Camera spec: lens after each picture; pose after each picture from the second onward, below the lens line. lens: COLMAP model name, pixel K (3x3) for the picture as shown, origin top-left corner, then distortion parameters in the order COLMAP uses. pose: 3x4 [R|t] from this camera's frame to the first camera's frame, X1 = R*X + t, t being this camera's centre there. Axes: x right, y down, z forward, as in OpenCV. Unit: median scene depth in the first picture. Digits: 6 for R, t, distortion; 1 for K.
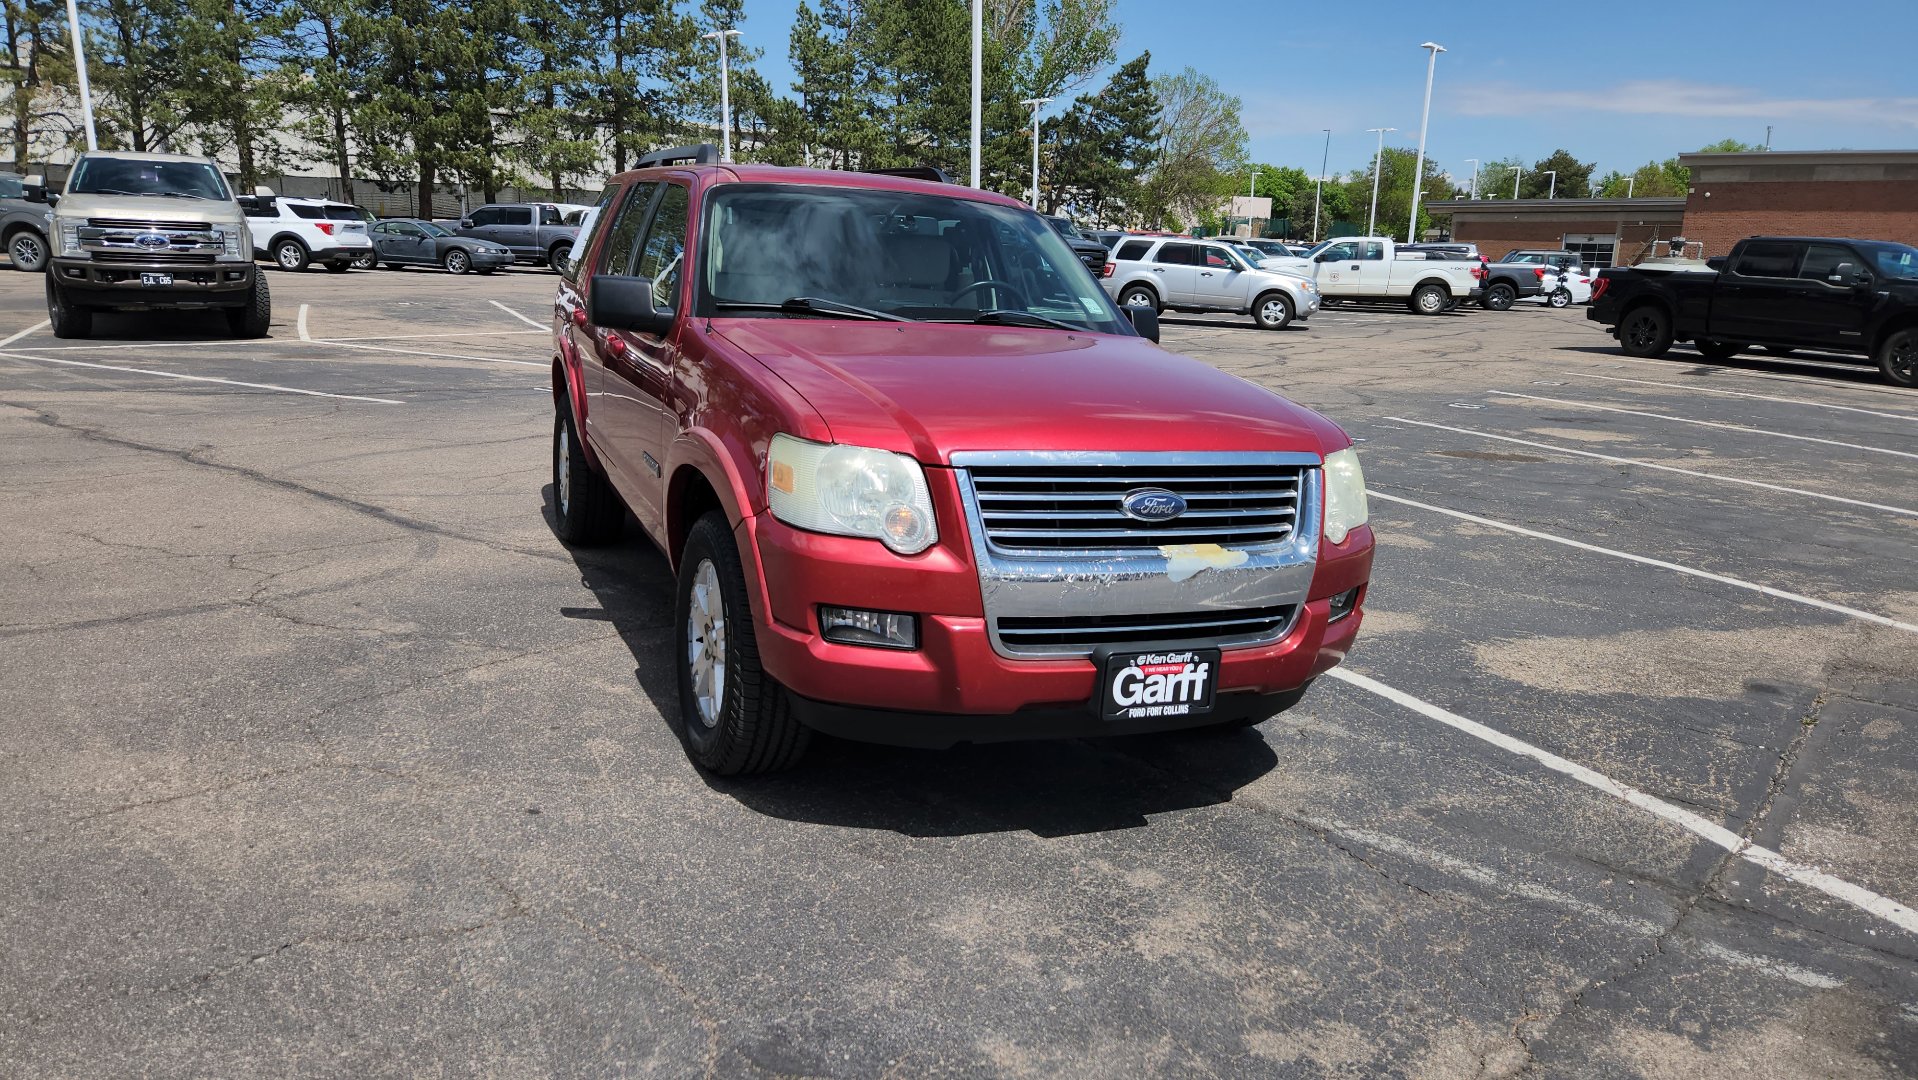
lens RADIAL K [[1272.7, 0, 917.5], [0, 1272.7, 563.5], [0, 0, 1]] dist [0.068959, -0.052462]
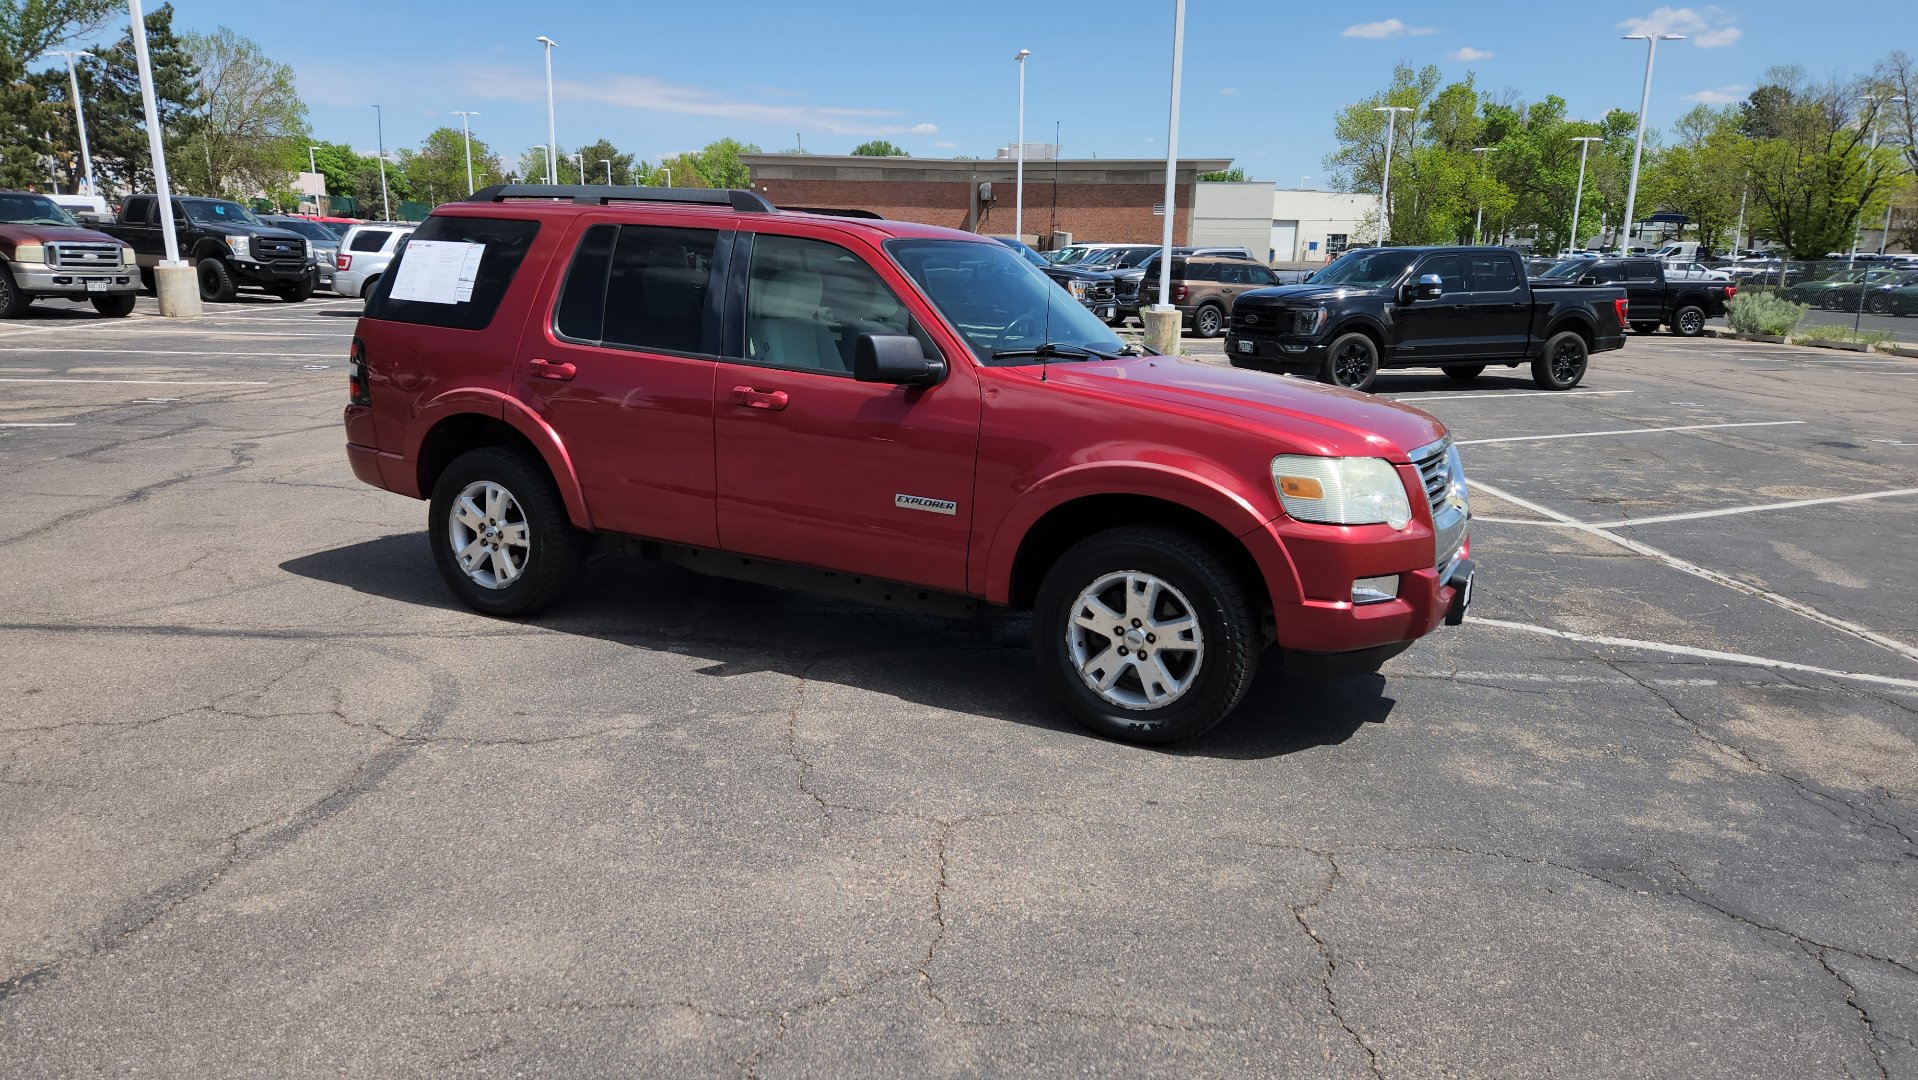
lens RADIAL K [[1272.7, 0, 919.9], [0, 1272.7, 566.3], [0, 0, 1]] dist [0.068959, -0.052462]
pose [[0.769755, -0.167401, 0.615998, -0.394038], [0.156828, 0.985019, 0.071712, -0.046264], [-0.618775, 0.041405, 0.784477, 0.074040]]
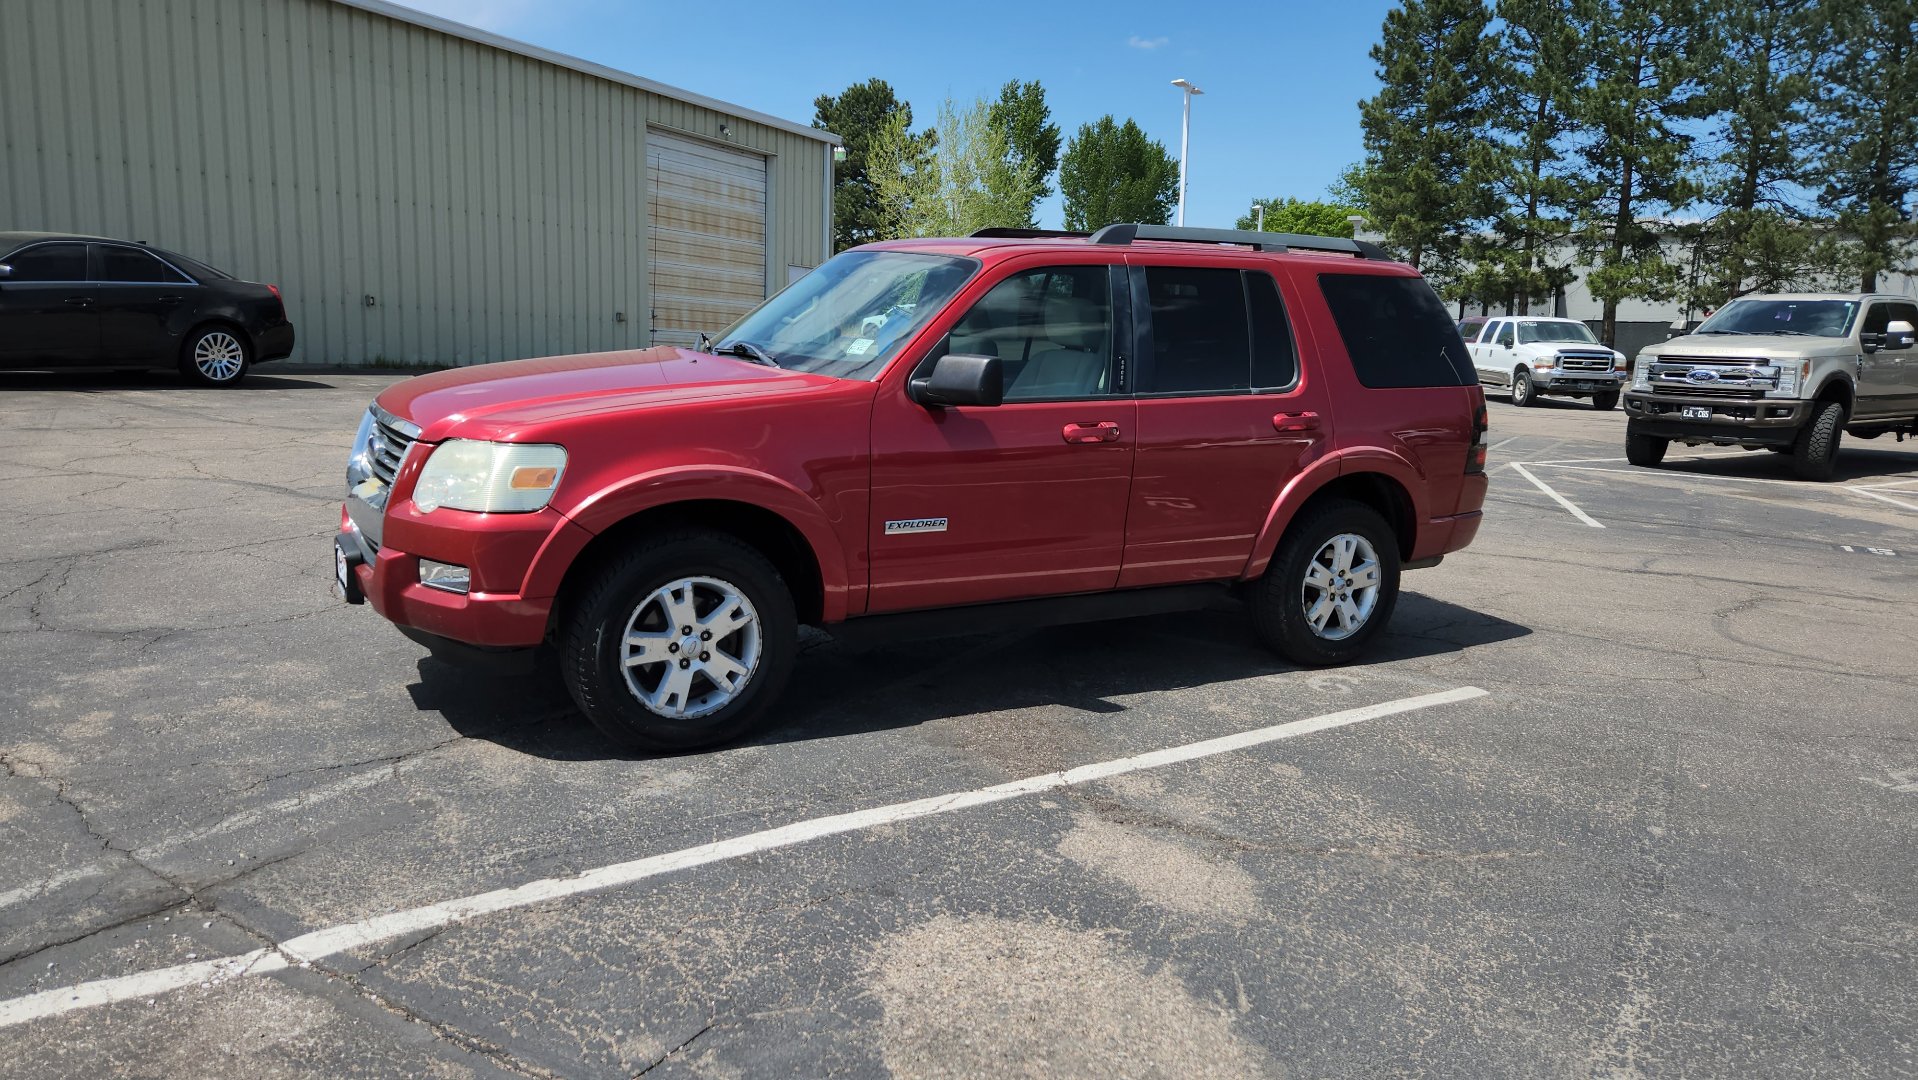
lens RADIAL K [[1276.8, 0, 937.4], [0, 1276.8, 569.1], [0, 0, 1]] dist [0.066450, -0.045633]
pose [[0.139949, 0.150268, -0.978690, 0.548430], [-0.272562, 0.956078, 0.107821, -0.077516], [0.951906, 0.251664, 0.174759, 0.450667]]
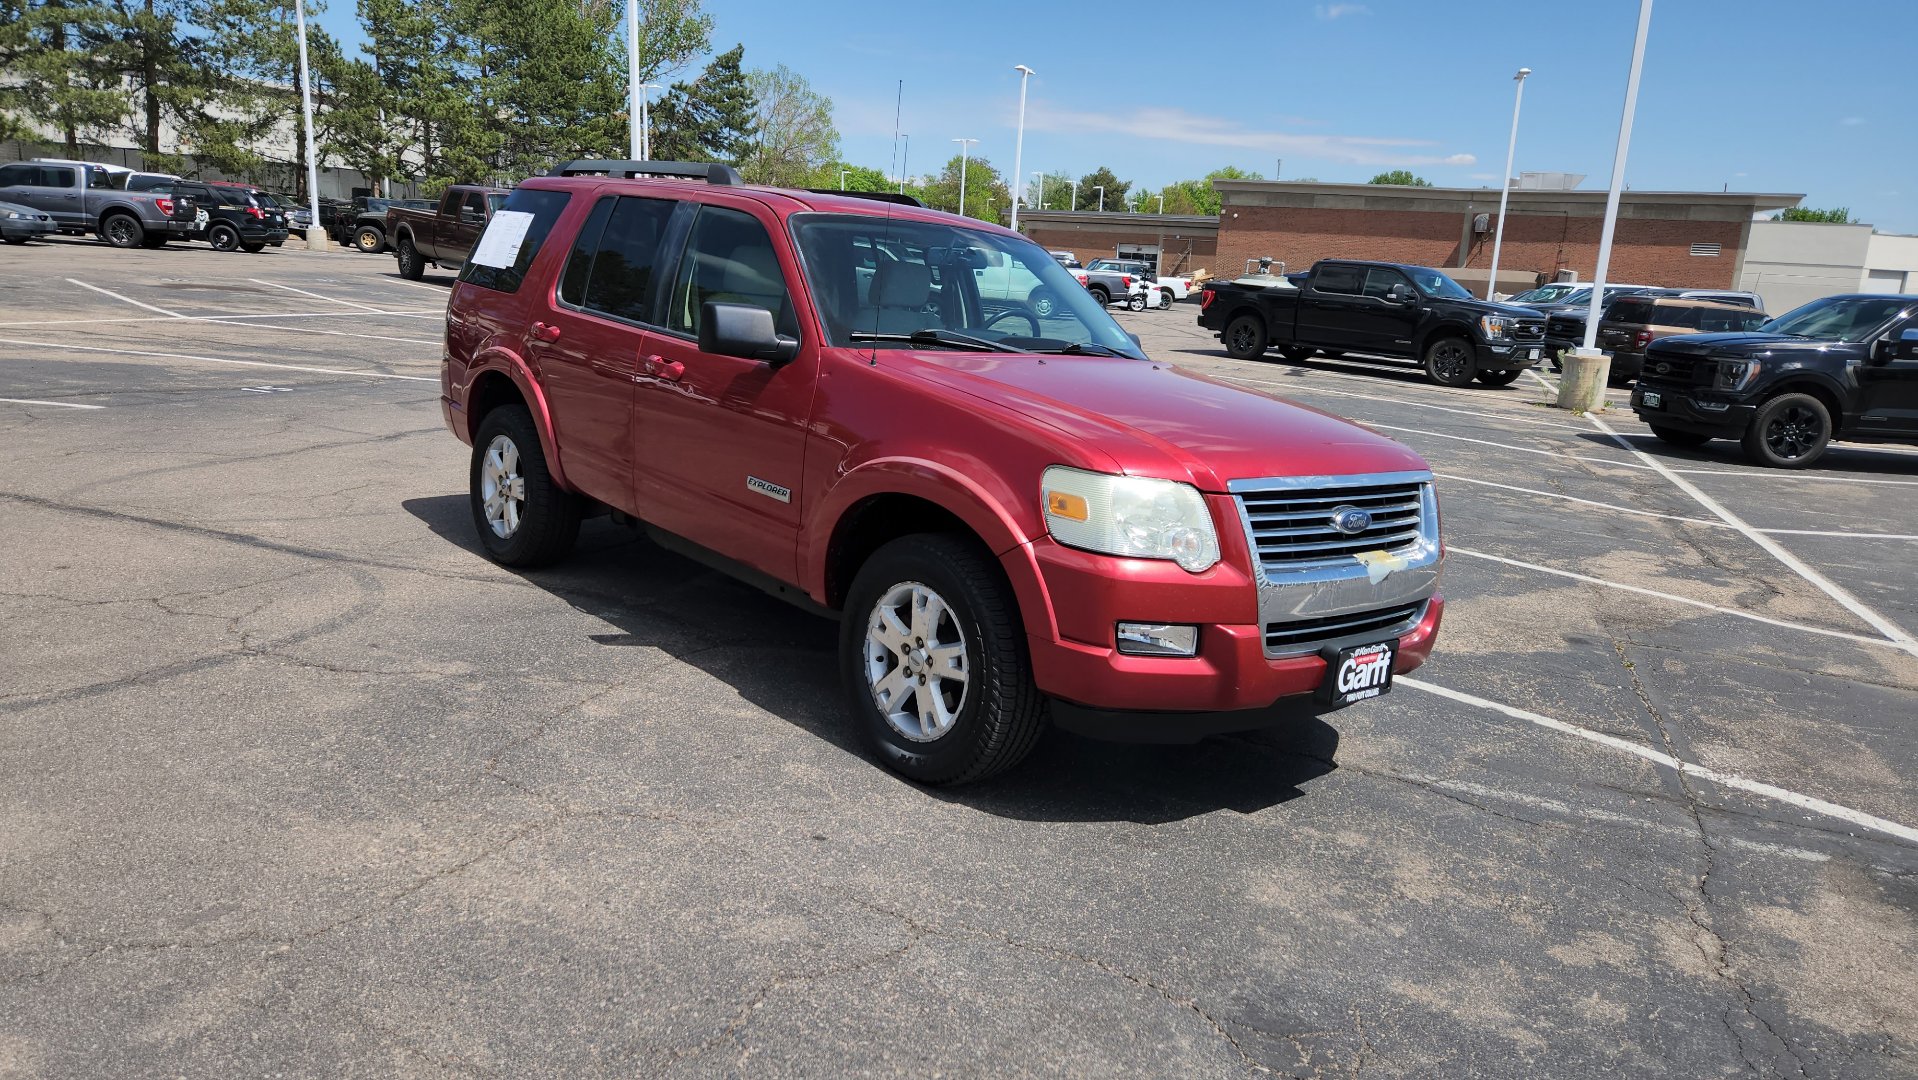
lens RADIAL K [[1272.7, 0, 928.4], [0, 1272.7, 553.2], [0, 0, 1]] dist [0.068959, -0.052462]
pose [[0.947770, -0.041285, 0.316271, -0.183491], [0.041121, 0.999128, 0.007197, -0.013016], [-0.316293, 0.006184, 0.948641, 0.001956]]
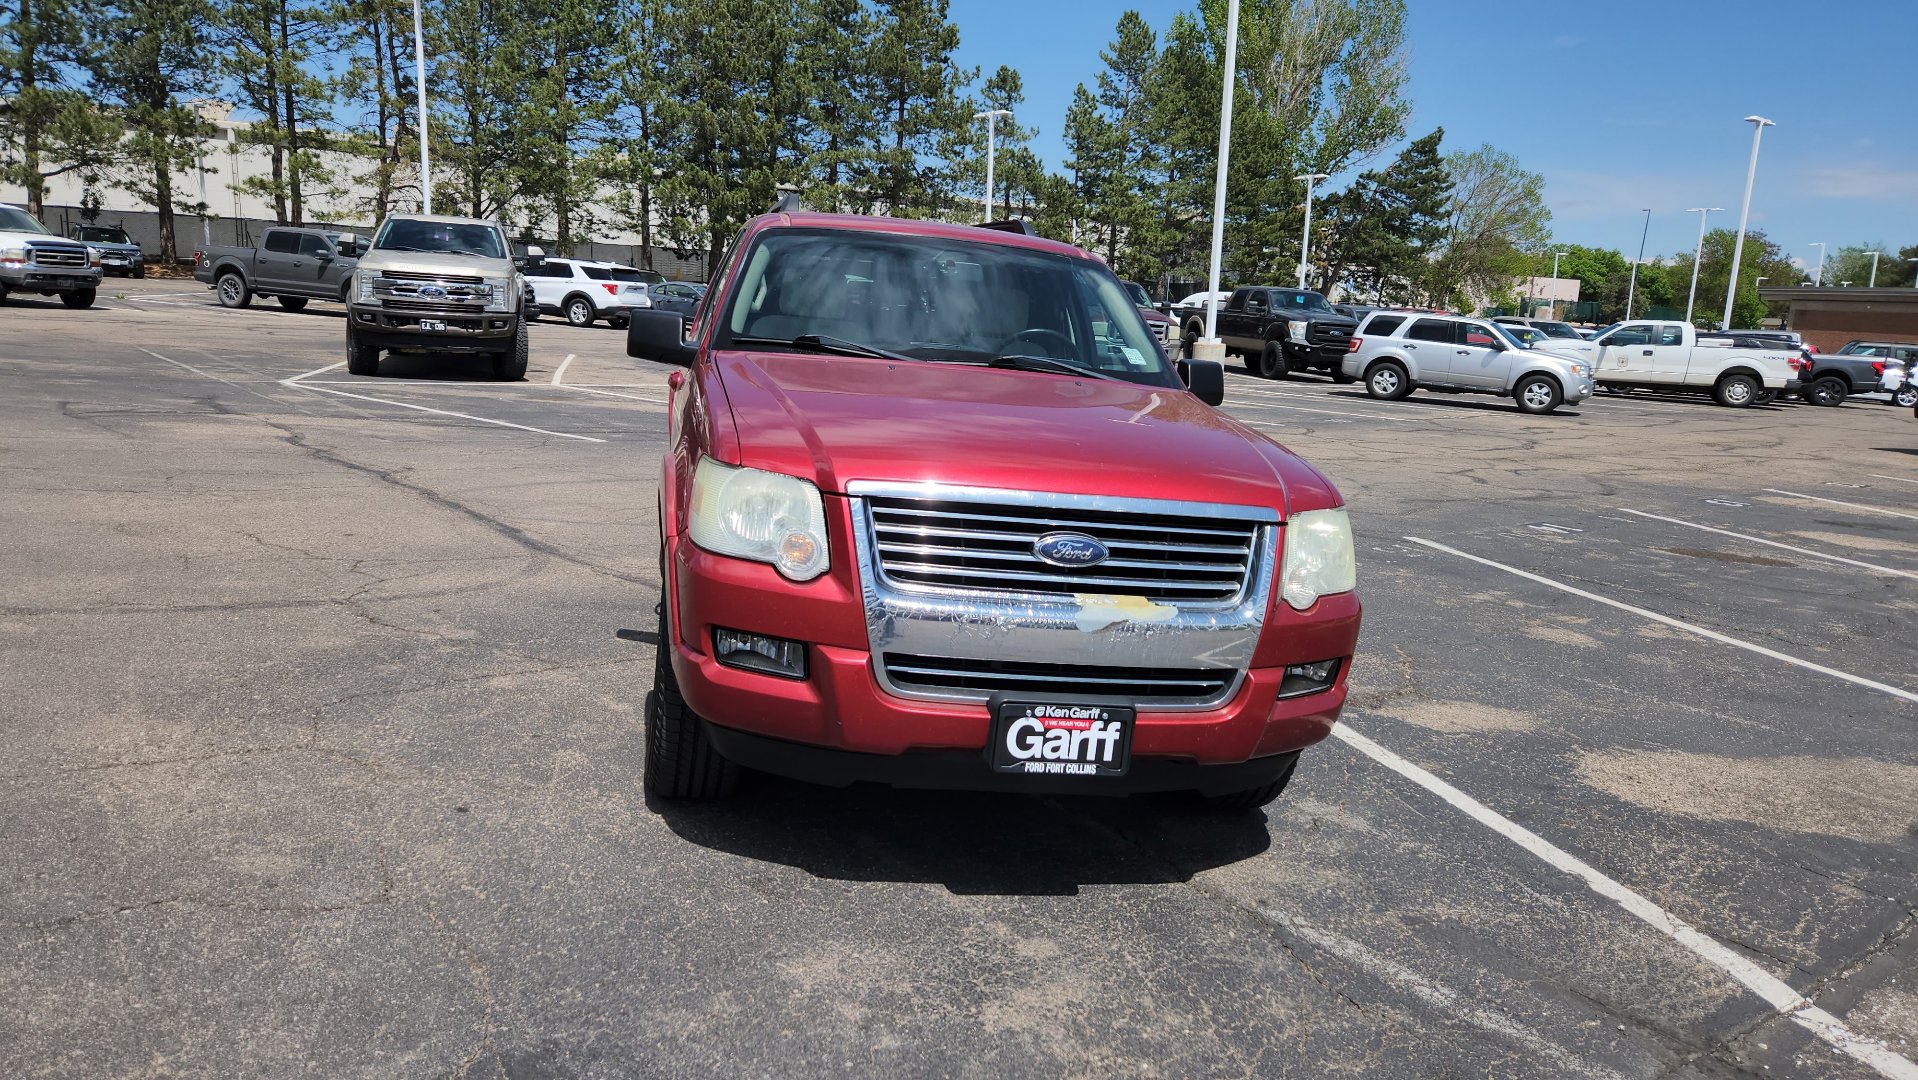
lens RADIAL K [[1272.7, 0, 916.4], [0, 1272.7, 546.3], [0, 0, 1]] dist [0.068959, -0.052462]
pose [[0.977783, 0.063293, -0.199834, 0.086411], [-0.076421, 0.995348, -0.058670, 0.005364], [0.195191, 0.072638, 0.978072, 0.016092]]
